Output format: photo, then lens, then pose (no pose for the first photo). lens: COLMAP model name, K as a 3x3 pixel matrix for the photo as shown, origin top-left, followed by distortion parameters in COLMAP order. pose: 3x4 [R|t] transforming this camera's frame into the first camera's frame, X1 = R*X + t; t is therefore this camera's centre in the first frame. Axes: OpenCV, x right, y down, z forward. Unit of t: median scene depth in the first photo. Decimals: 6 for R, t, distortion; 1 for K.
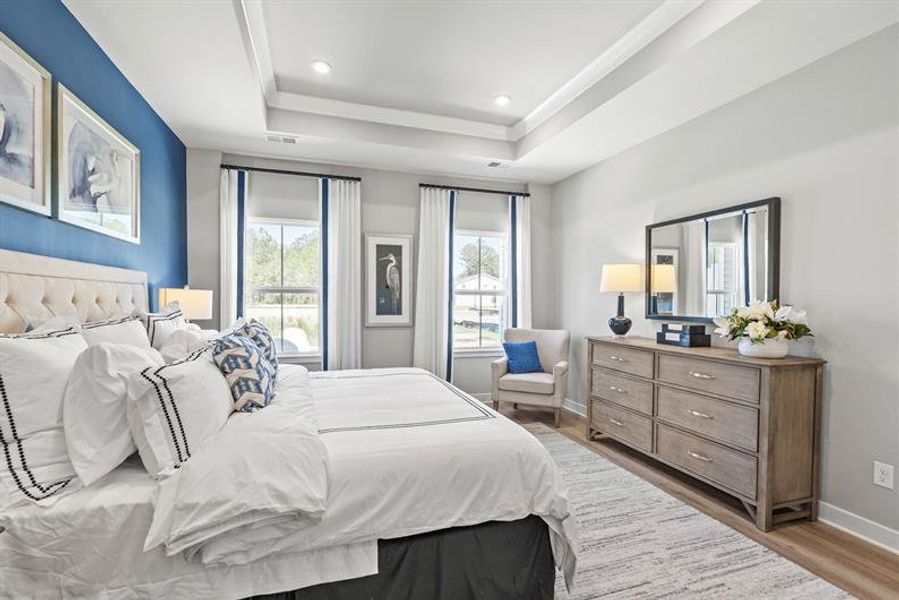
lens RADIAL K [[382.9, 0, 433.9], [0, 382.9, 309.4], [0, 0, 1]] dist [-0.007302, -0.000052]
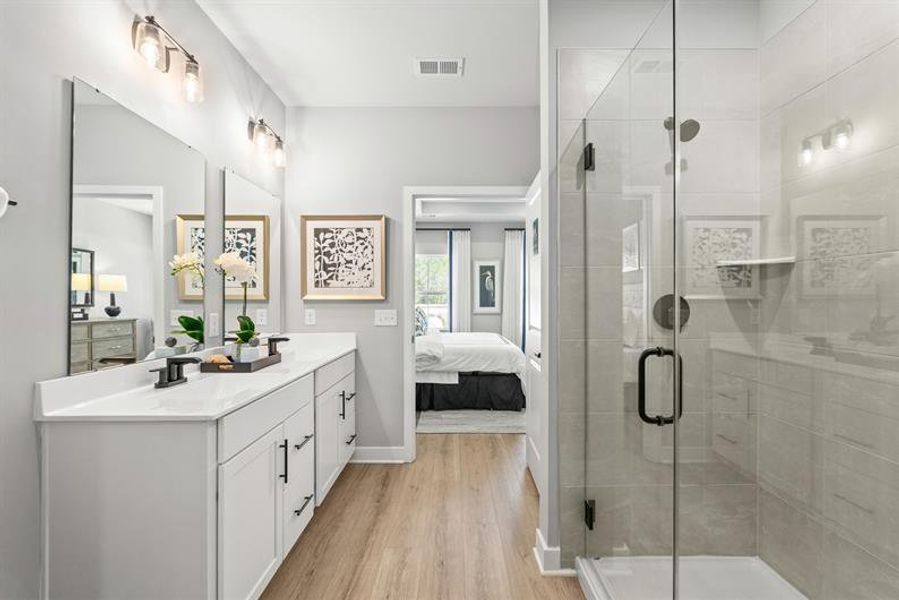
lens RADIAL K [[382.9, 0, 444.7], [0, 382.9, 296.3], [0, 0, 1]] dist [-0.007302, -0.000052]
pose [[0.947574, -0.008061, -0.319433, 0.252609], [-0.002119, 0.999501, -0.031509, 0.021707], [0.319528, 0.030534, 0.947085, -0.680892]]
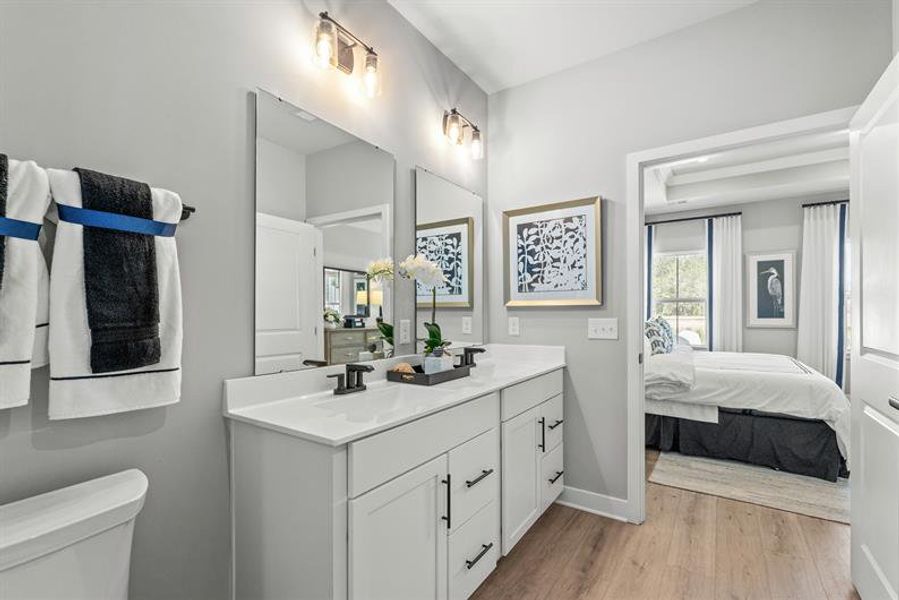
lens RADIAL K [[382.9, 0, 464.2], [0, 382.9, 315.3], [0, 0, 1]] dist [-0.007302, -0.000052]
pose [[0.625774, -0.005134, -0.779988, 0.224179], [-0.007904, 0.999885, -0.012923, 0.029756], [0.779964, 0.014251, 0.625662, -0.529400]]
